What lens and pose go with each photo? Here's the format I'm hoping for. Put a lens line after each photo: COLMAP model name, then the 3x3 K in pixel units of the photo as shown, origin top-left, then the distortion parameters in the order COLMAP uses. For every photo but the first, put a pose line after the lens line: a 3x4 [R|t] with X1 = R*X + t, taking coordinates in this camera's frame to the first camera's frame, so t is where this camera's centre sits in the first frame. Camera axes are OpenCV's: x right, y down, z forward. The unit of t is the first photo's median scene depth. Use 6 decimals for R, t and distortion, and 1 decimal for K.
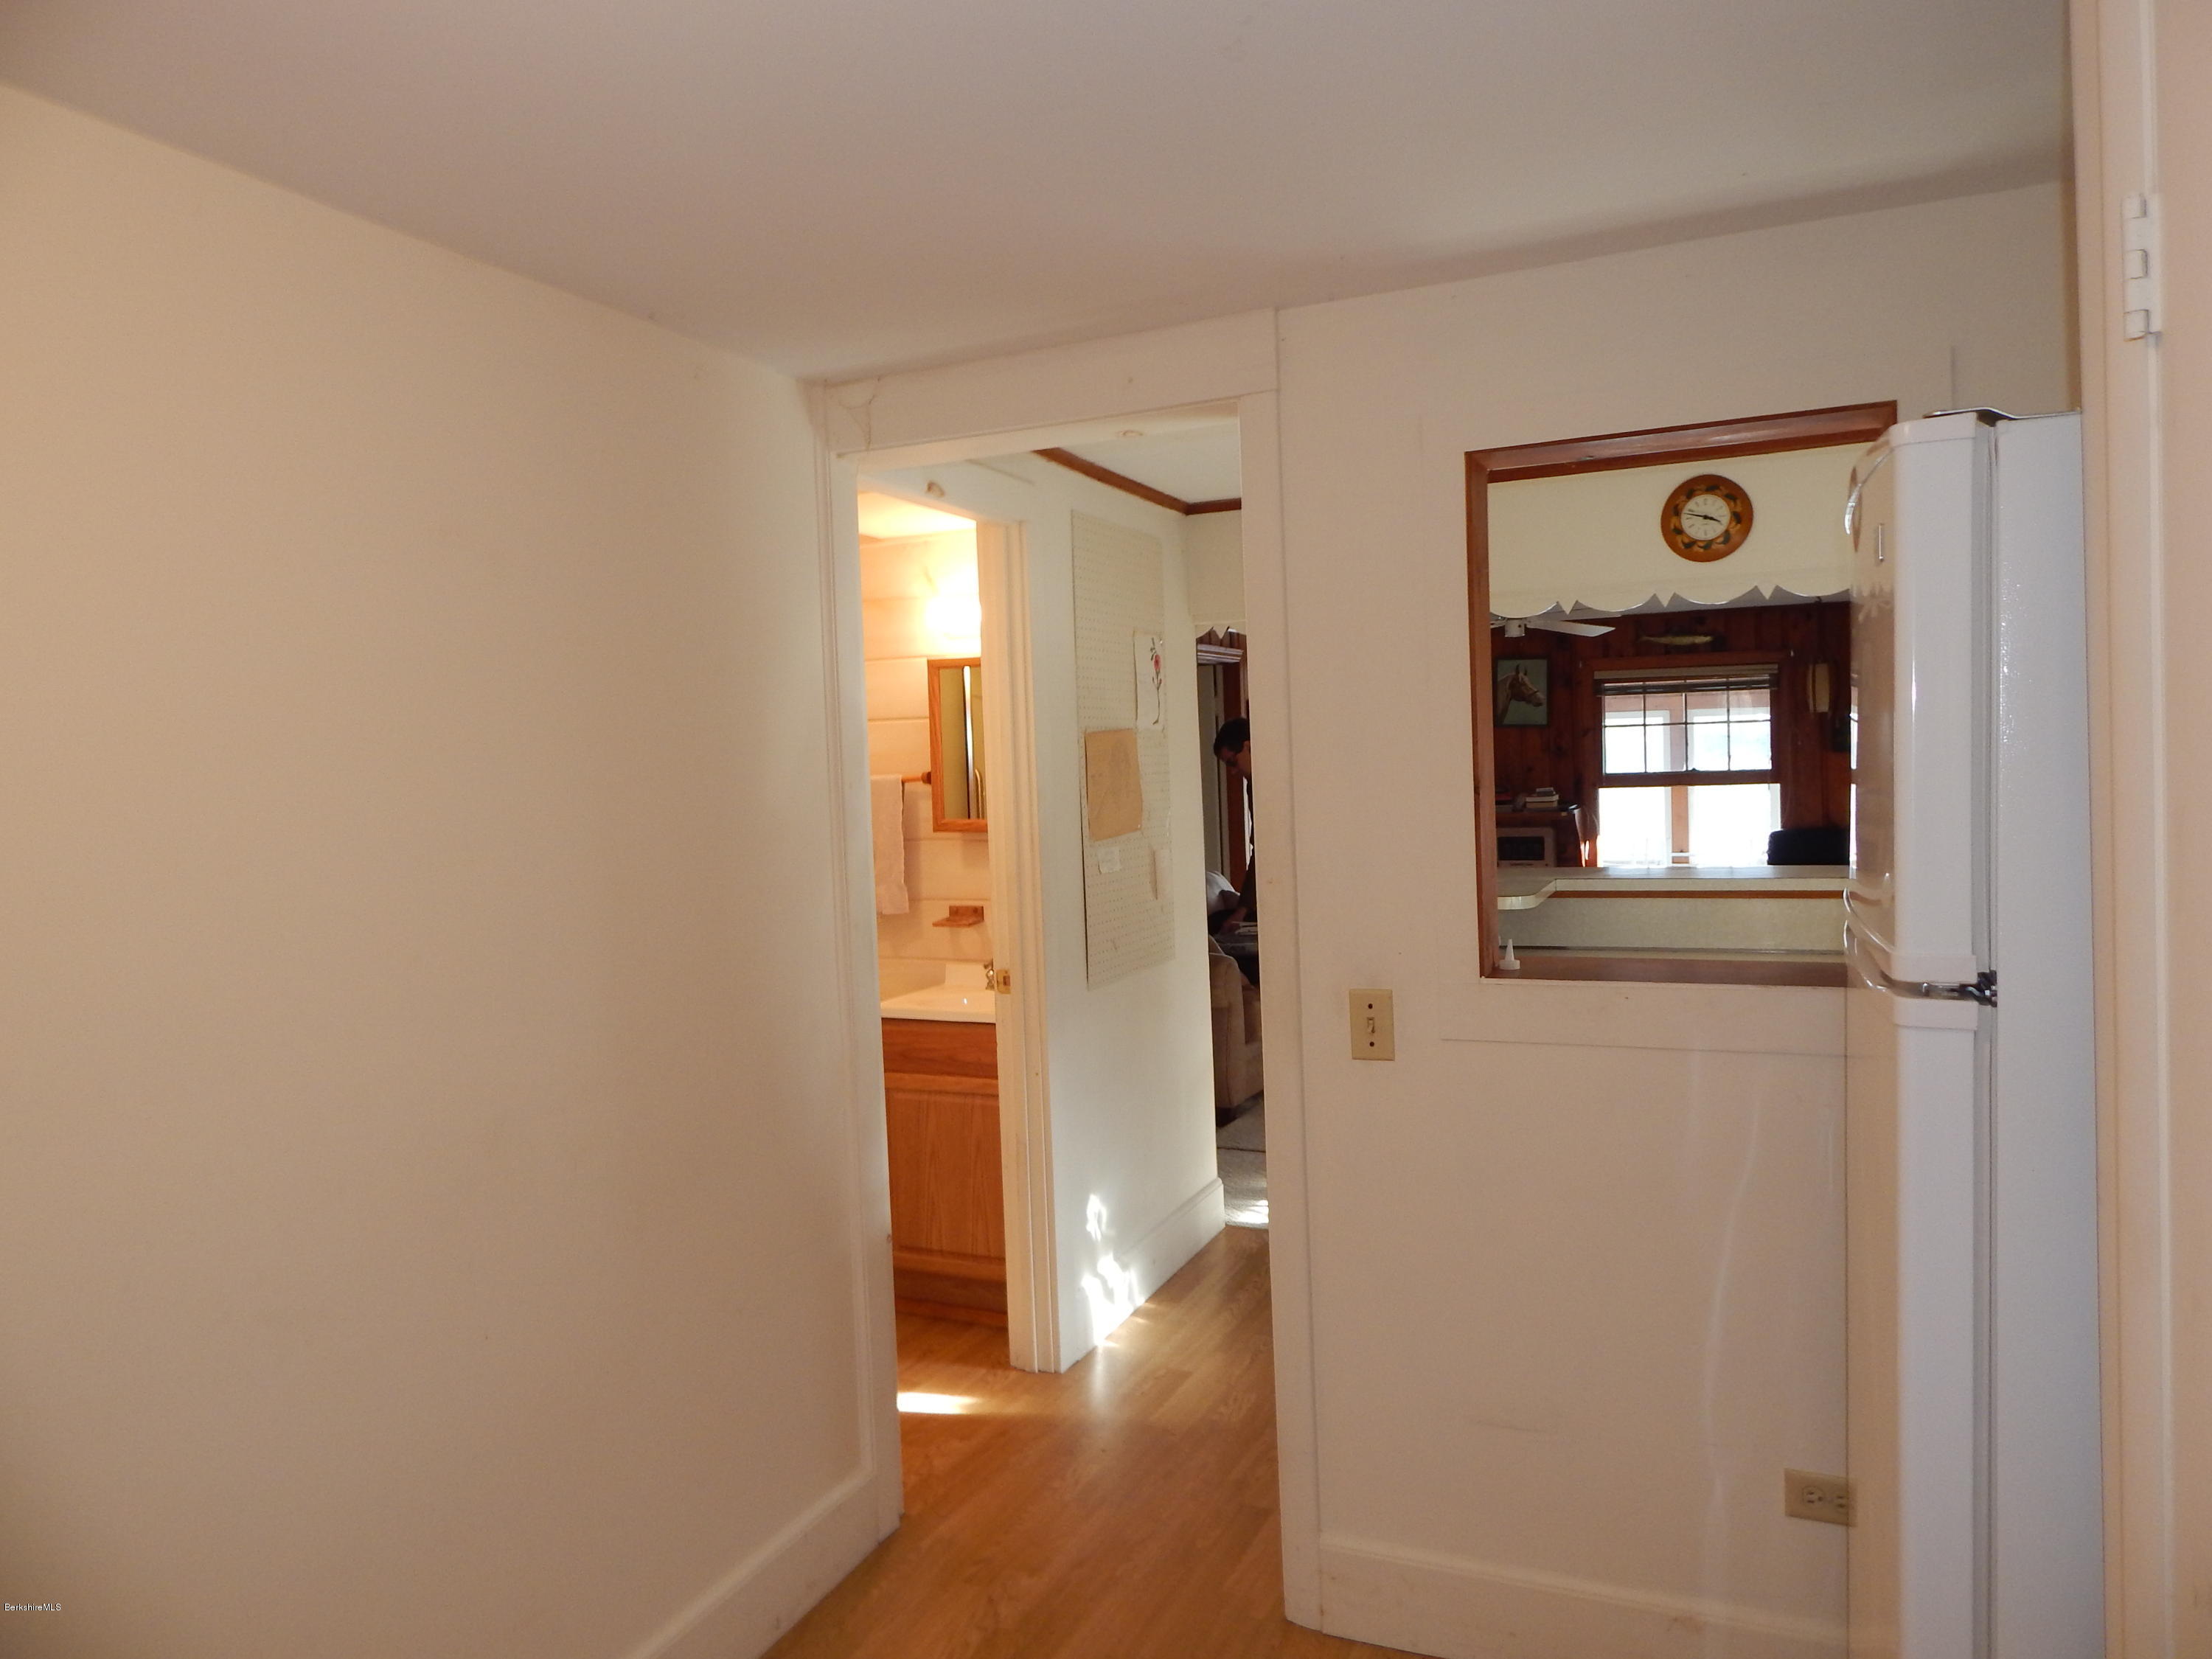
lens RADIAL K [[1457.3, 0, 1121.8], [0, 1457.3, 819.1], [0, 0, 1]] dist [0.016365, -0.021225]
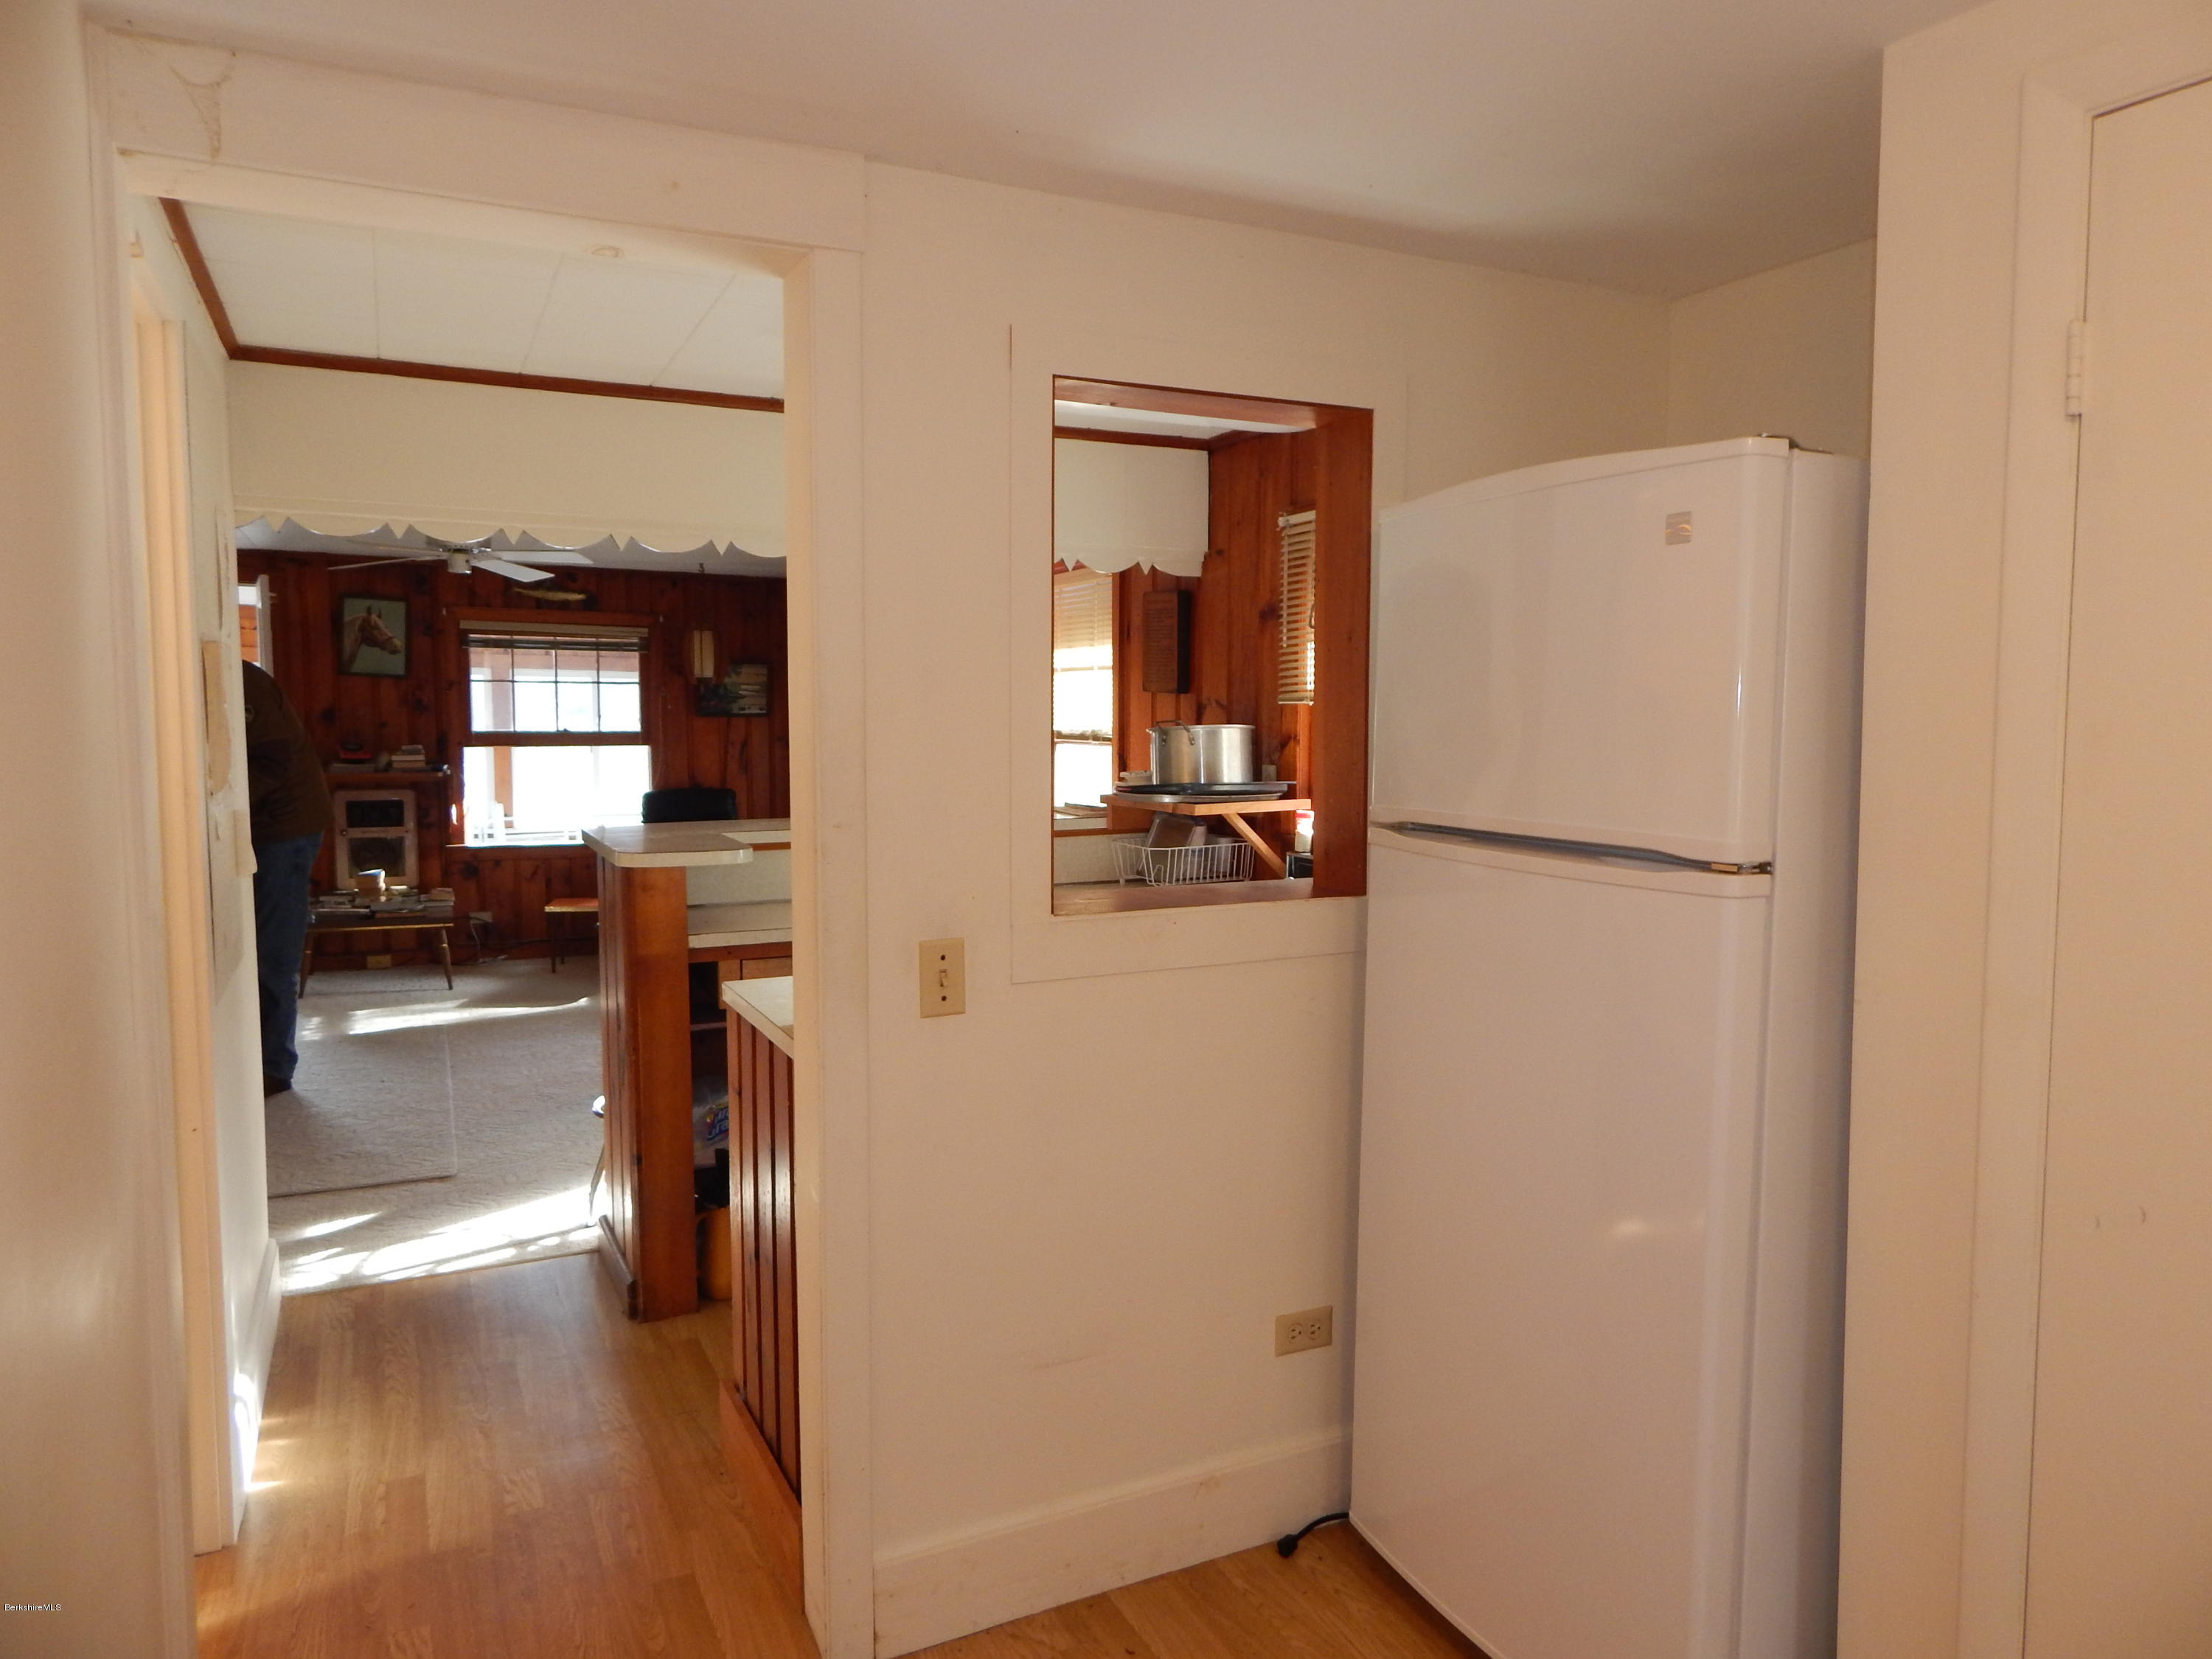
lens RADIAL K [[1457.3, 0, 1121.8], [0, 1457.3, 819.1], [0, 0, 1]] dist [0.016365, -0.021225]
pose [[0.637585, -0.020920, 0.770096, -0.127317], [0.005133, 0.999724, 0.022908, 0.005674], [-0.770363, -0.010653, 0.637516, 0.090210]]
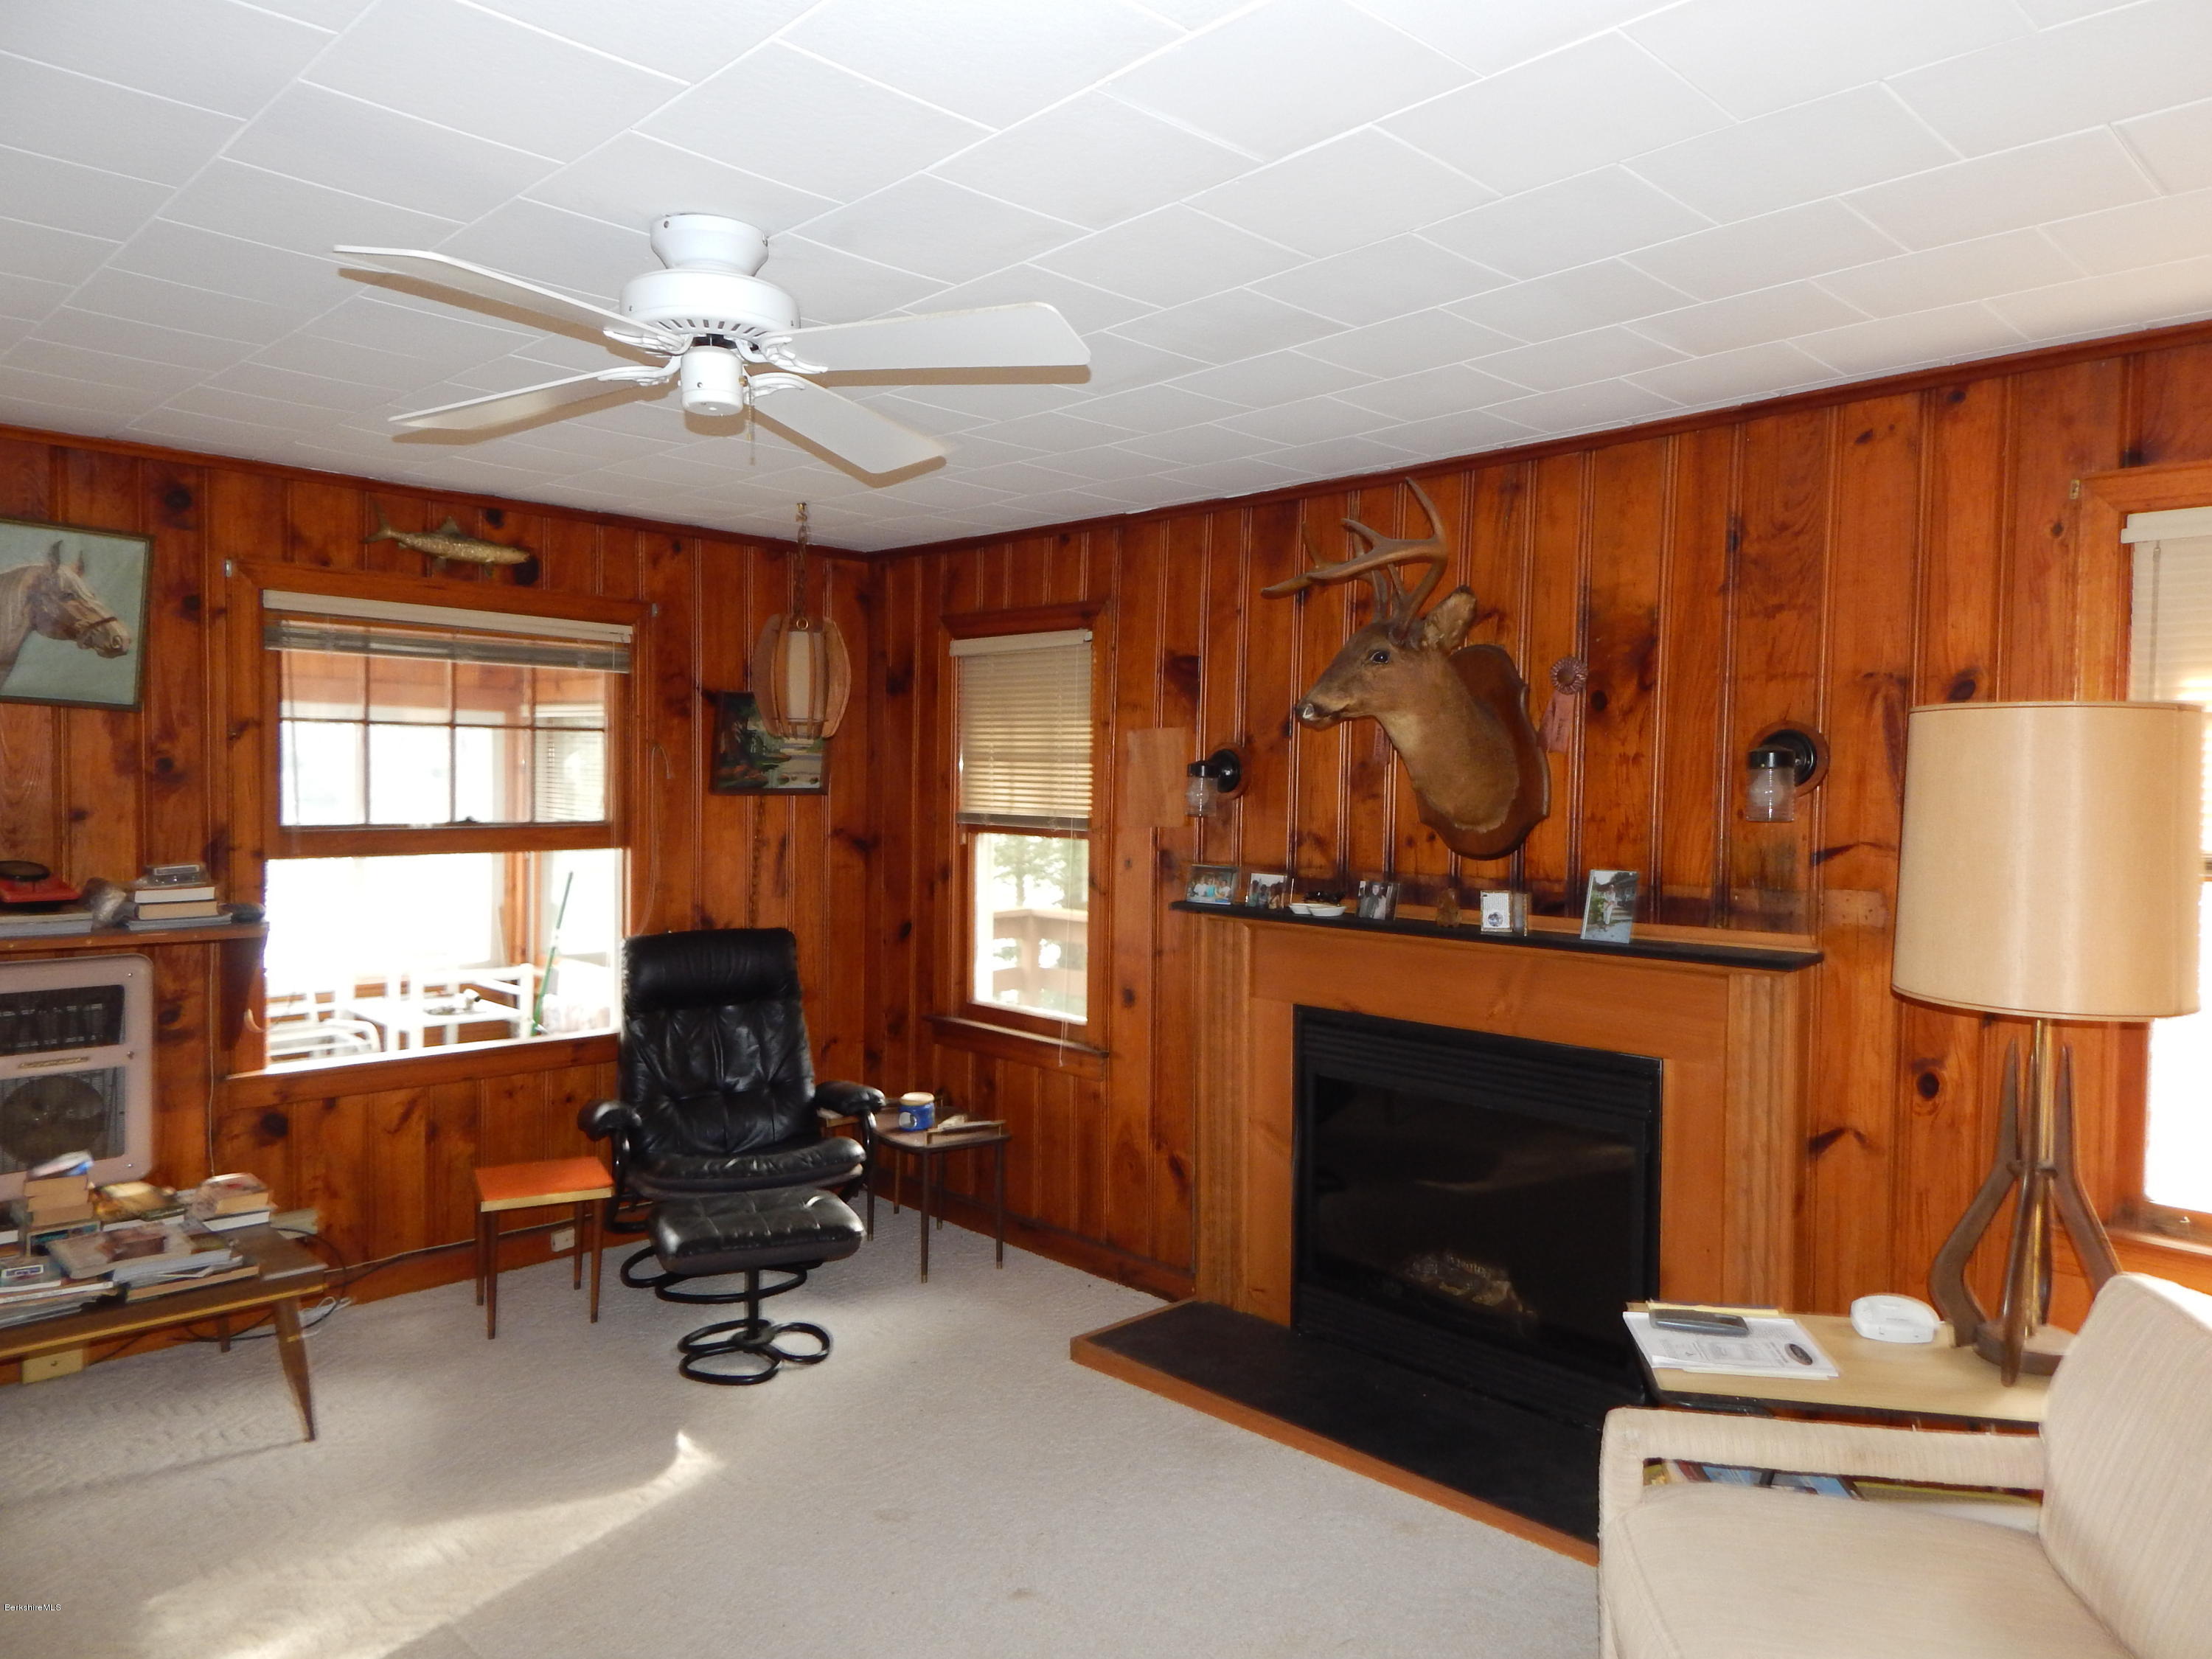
lens RADIAL K [[1457.3, 0, 1121.8], [0, 1457.3, 819.1], [0, 0, 1]] dist [0.016365, -0.021225]
pose [[0.374104, 0.011801, 0.927312, 0.021228], [0.017736, 0.999645, -0.019877, -0.021336], [-0.927217, 0.023883, 0.373762, 0.627342]]
